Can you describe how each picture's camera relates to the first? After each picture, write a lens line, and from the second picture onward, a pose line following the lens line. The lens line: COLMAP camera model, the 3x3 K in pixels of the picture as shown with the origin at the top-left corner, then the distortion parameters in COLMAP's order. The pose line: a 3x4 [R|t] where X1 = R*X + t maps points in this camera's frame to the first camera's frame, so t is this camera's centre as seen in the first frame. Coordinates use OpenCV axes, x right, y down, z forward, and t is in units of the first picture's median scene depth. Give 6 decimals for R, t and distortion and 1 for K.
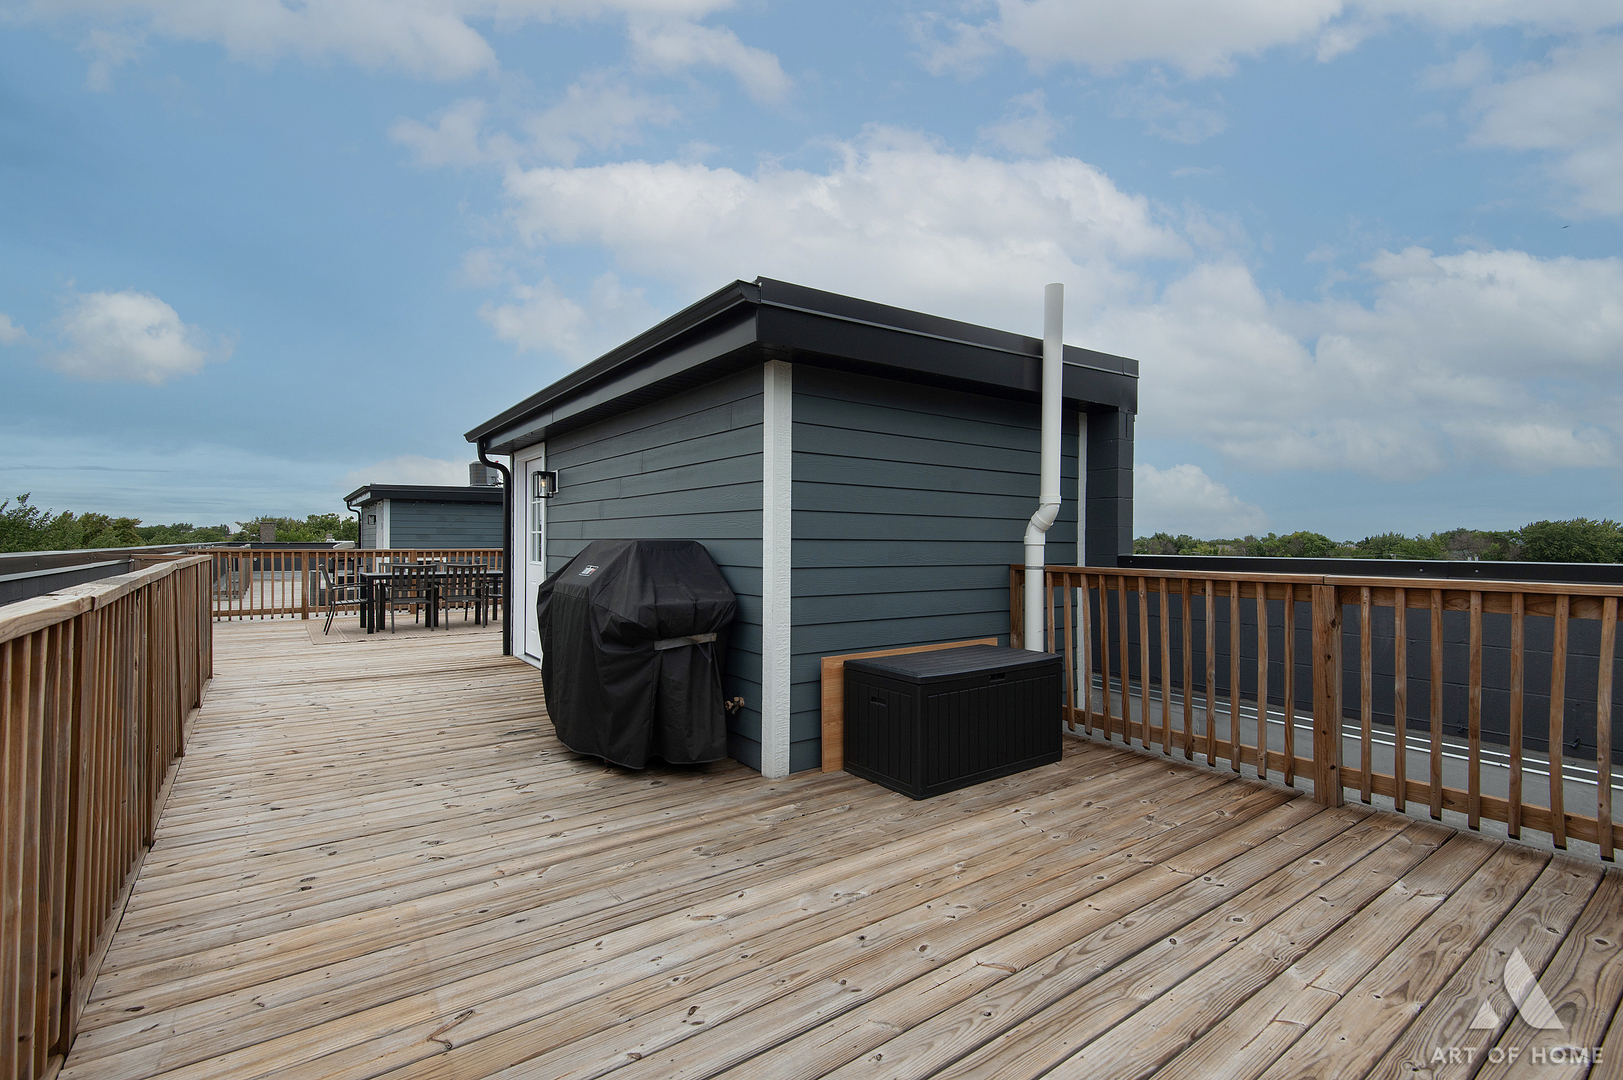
lens RADIAL K [[762.7, 0, 811.5], [0, 762.7, 540.0], [0, 0, 1]] dist [0.001567, 0.000188]
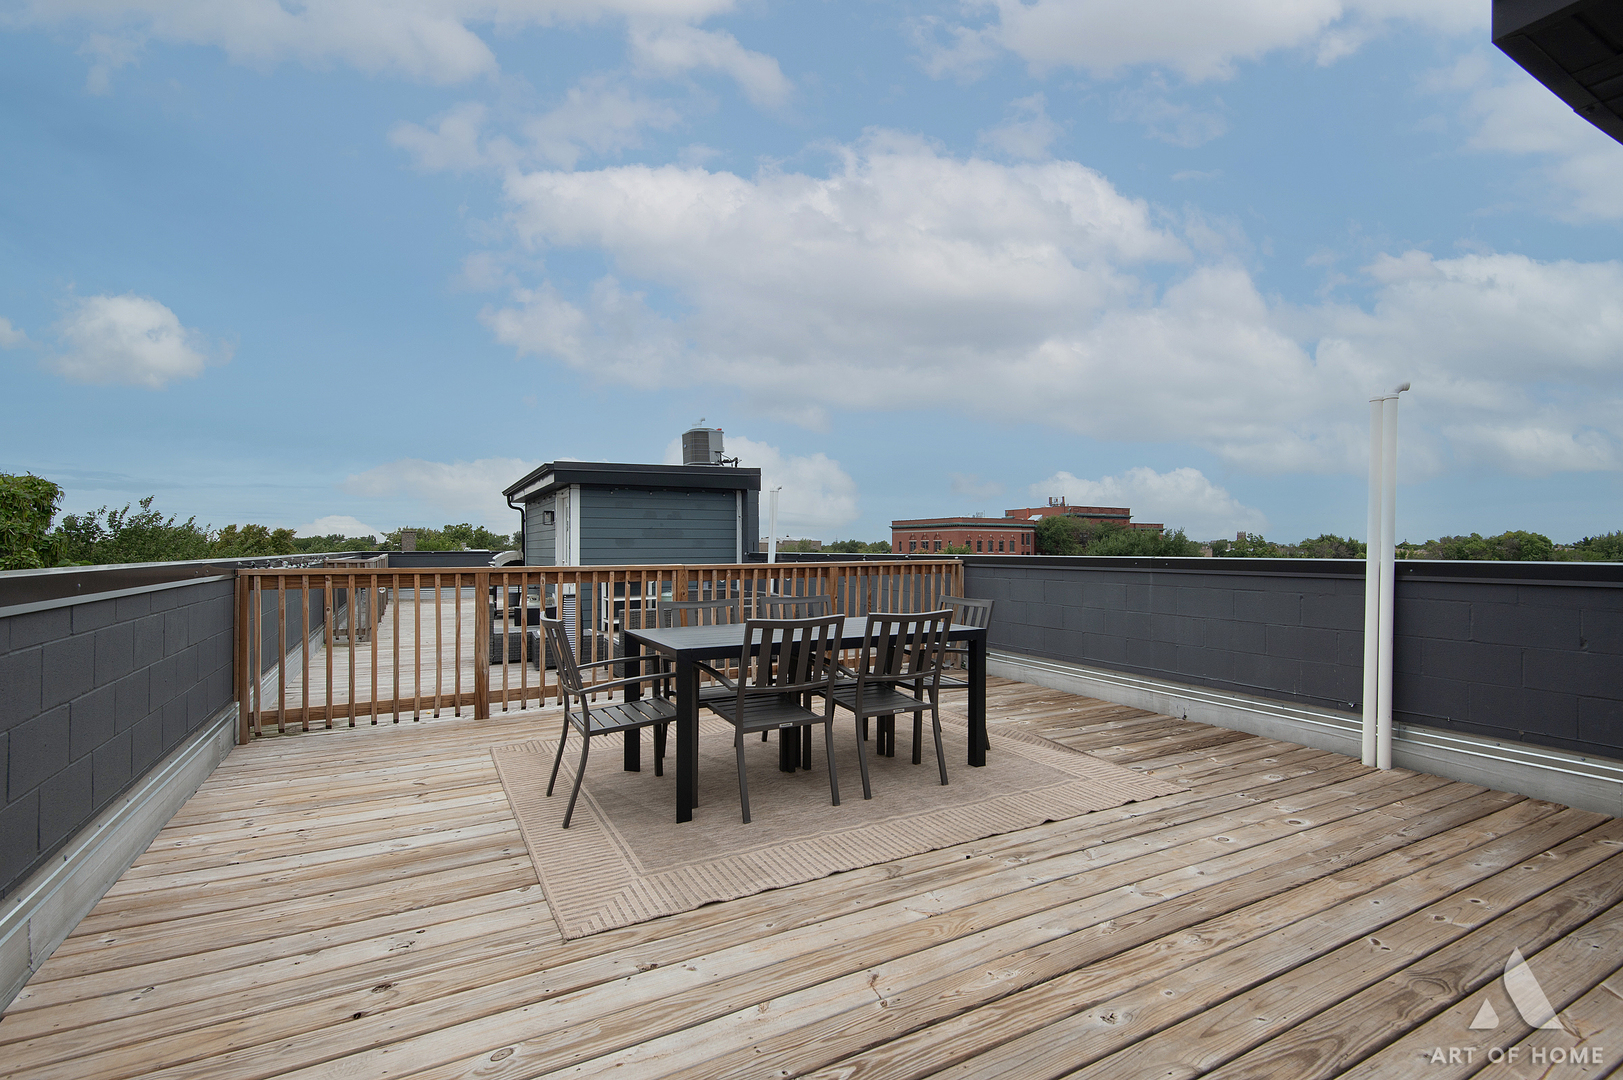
lens RADIAL K [[762.7, 0, 811.5], [0, 762.7, 540.0], [0, 0, 1]] dist [0.001567, 0.000188]
pose [[0.991103, -0.008383, -0.132832, -0.179171], [0.007348, 0.999939, -0.008276, 0.000346], [0.132893, 0.007227, 0.991104, 0.252133]]
